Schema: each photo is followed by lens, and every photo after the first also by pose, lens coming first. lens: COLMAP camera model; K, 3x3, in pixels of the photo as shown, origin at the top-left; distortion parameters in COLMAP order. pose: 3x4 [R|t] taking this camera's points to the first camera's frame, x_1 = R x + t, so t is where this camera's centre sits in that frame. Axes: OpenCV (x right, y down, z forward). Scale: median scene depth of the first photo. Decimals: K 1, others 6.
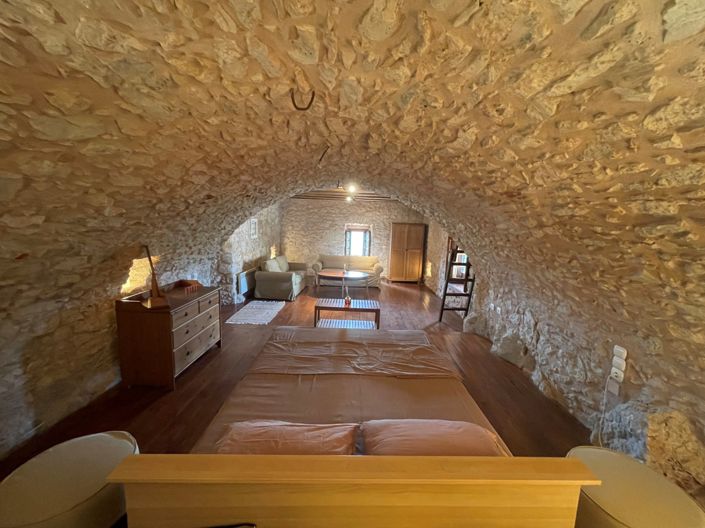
lens RADIAL K [[284.6, 0, 354.7], [0, 284.6, 261.8], [0, 0, 1]] dist [-0.003824, 0.002161]
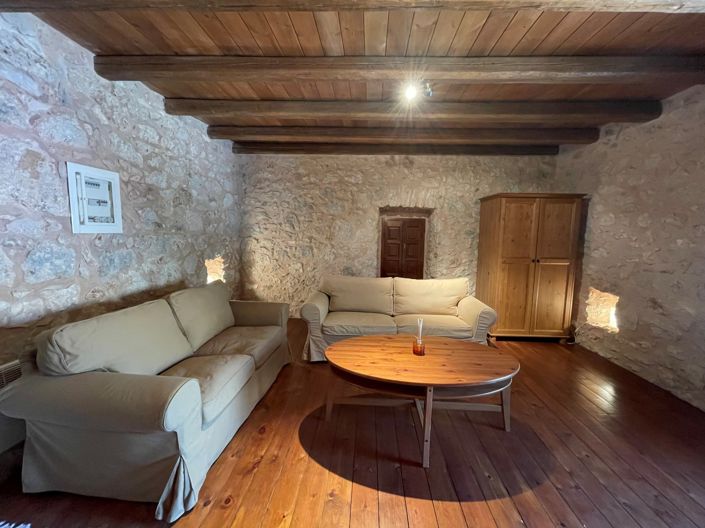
lens RADIAL K [[284.6, 0, 349.2], [0, 284.6, 263.8], [0, 0, 1]] dist [-0.003824, 0.002161]
pose [[0.998333, -0.015585, -0.055575, -0.059423], [0.013347, 0.999094, -0.040412, -0.024897], [0.056154, 0.039603, 0.997636, 0.572686]]
